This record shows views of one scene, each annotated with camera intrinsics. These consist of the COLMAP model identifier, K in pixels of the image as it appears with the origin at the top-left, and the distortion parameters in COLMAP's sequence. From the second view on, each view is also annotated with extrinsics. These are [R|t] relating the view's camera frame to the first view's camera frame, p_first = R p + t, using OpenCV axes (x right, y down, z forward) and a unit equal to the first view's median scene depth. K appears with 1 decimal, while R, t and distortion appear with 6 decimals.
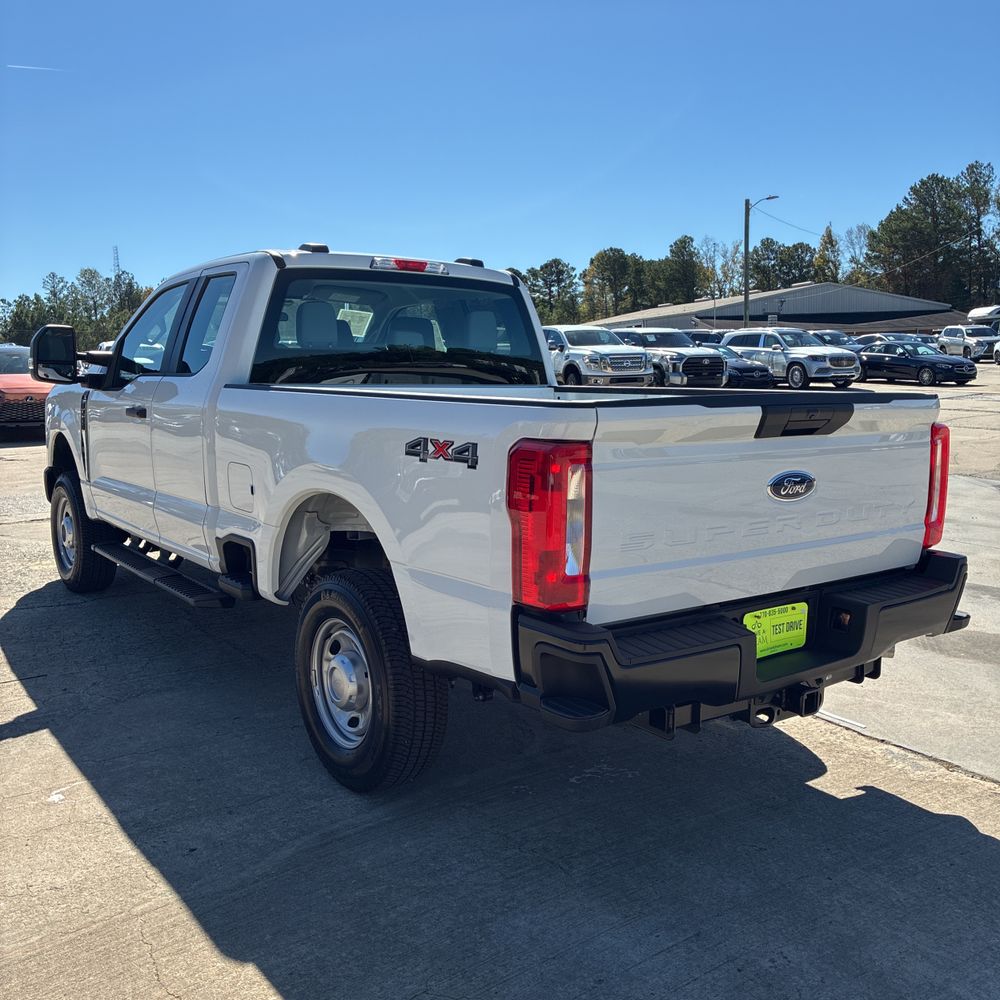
lens RADIAL K [[1020.5, 0, 515.1], [0, 1020.5, 499.7], [0, 0, 1]] dist [0.025019, 0.000000]
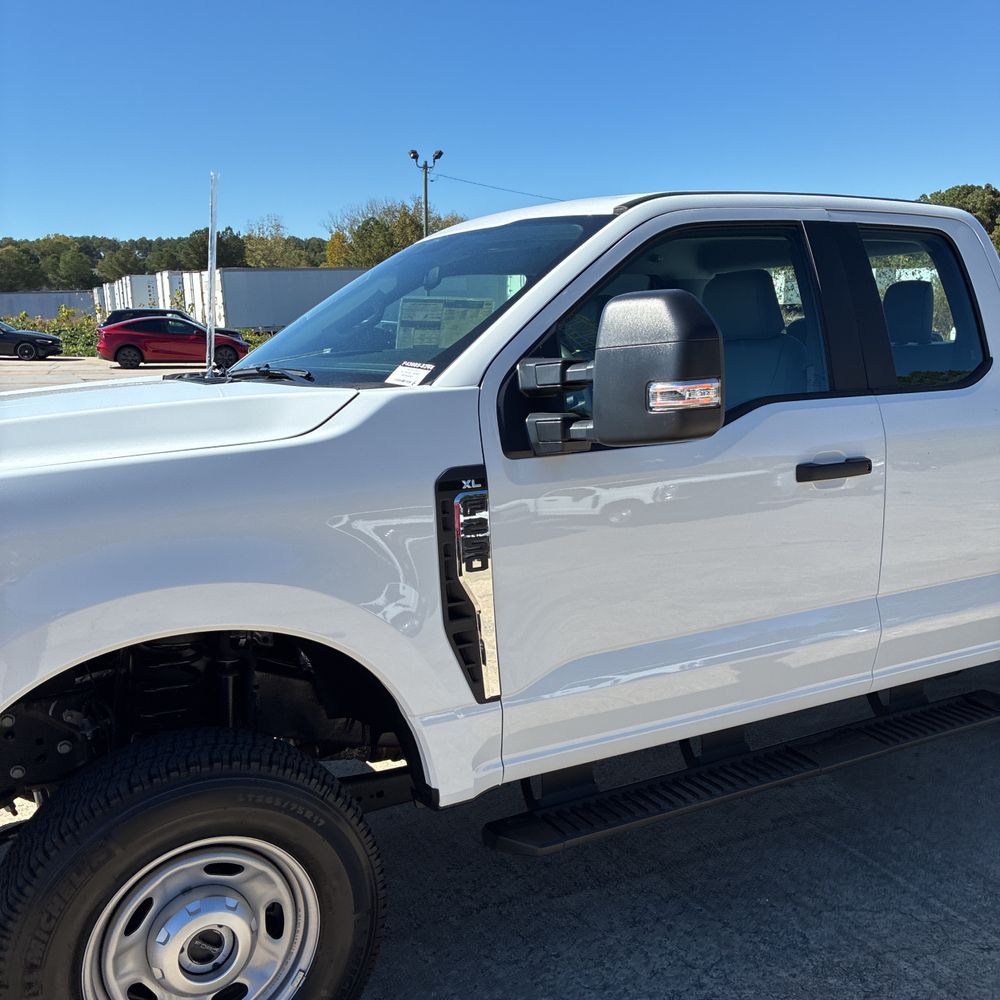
lens RADIAL K [[1020.5, 0, 511.5], [0, 1020.5, 495.1], [0, 0, 1]] dist [0.025019, 0.000000]
pose [[0.123919, -0.174147, 0.976892, -0.994937], [0.137274, 0.978022, 0.156935, -0.198034], [-0.982751, 0.114655, 0.145101, 1.196281]]
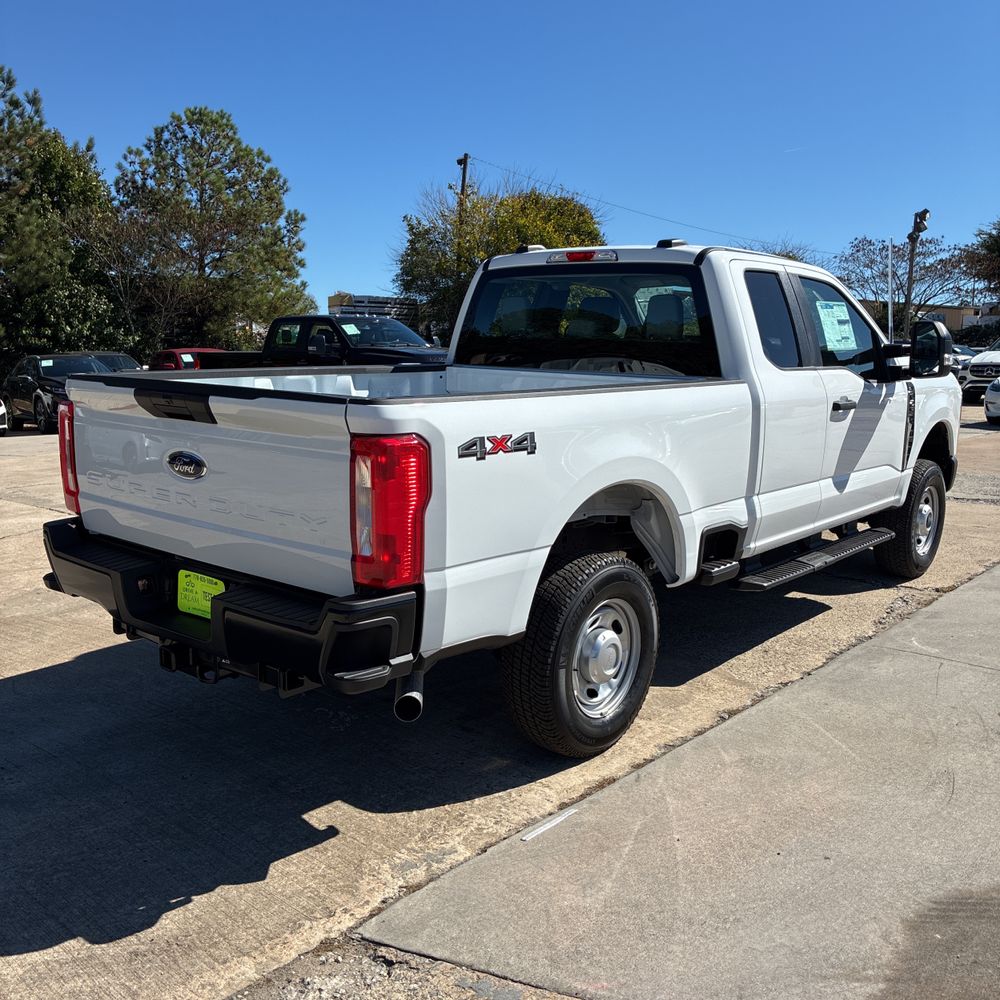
lens RADIAL K [[1020.5, 0, 502.2], [0, 1020.5, 501.8], [0, 0, 1]] dist [0.025019, 0.000000]
pose [[0.214364, 0.158949, -0.963734, 0.965302], [-0.136549, 0.981858, 0.131565, -0.113680], [0.967162, 0.103394, 0.232179, 0.735270]]
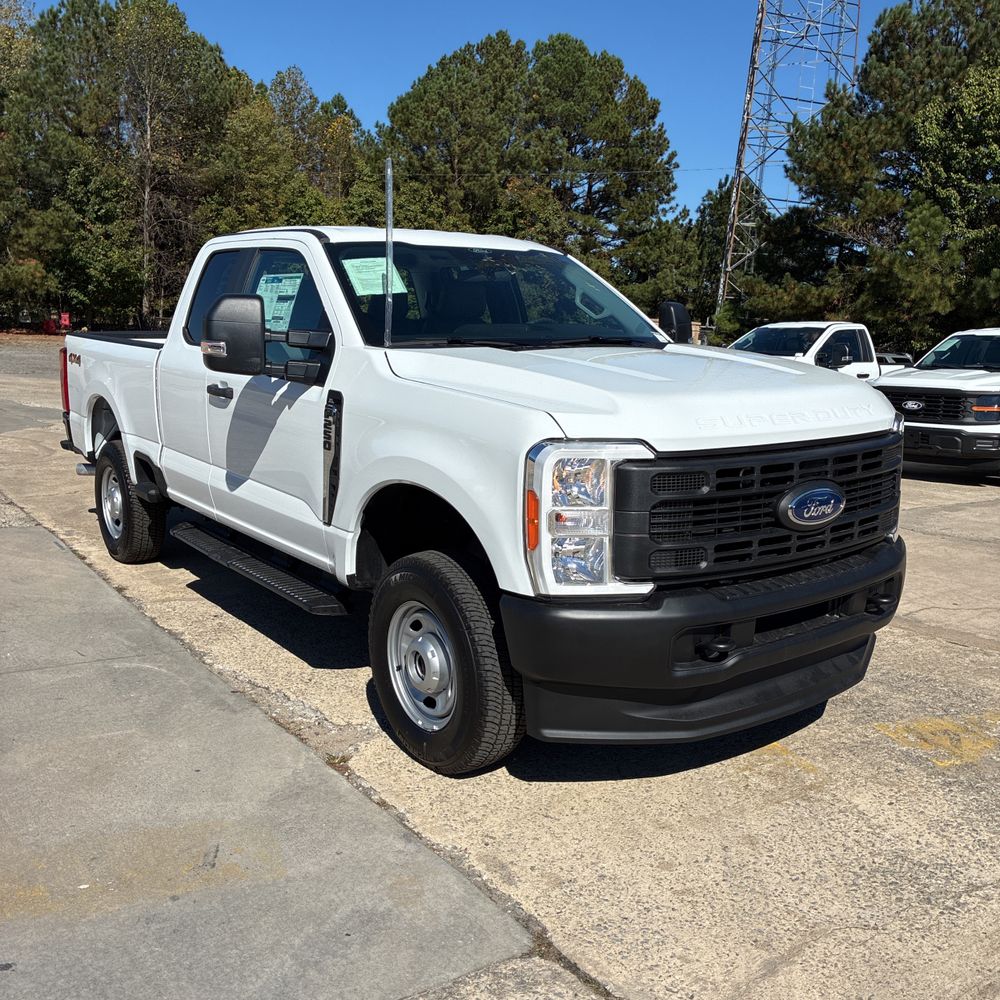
lens RADIAL K [[1020.5, 0, 499.1], [0, 1020.5, 496.5], [0, 0, 1]] dist [0.025019, 0.000000]
pose [[-0.999408, -0.034395, -0.000402, -0.350854], [-0.032855, 0.951072, 0.307216, -0.343910], [-0.010184, 0.307048, -0.951640, 2.360572]]
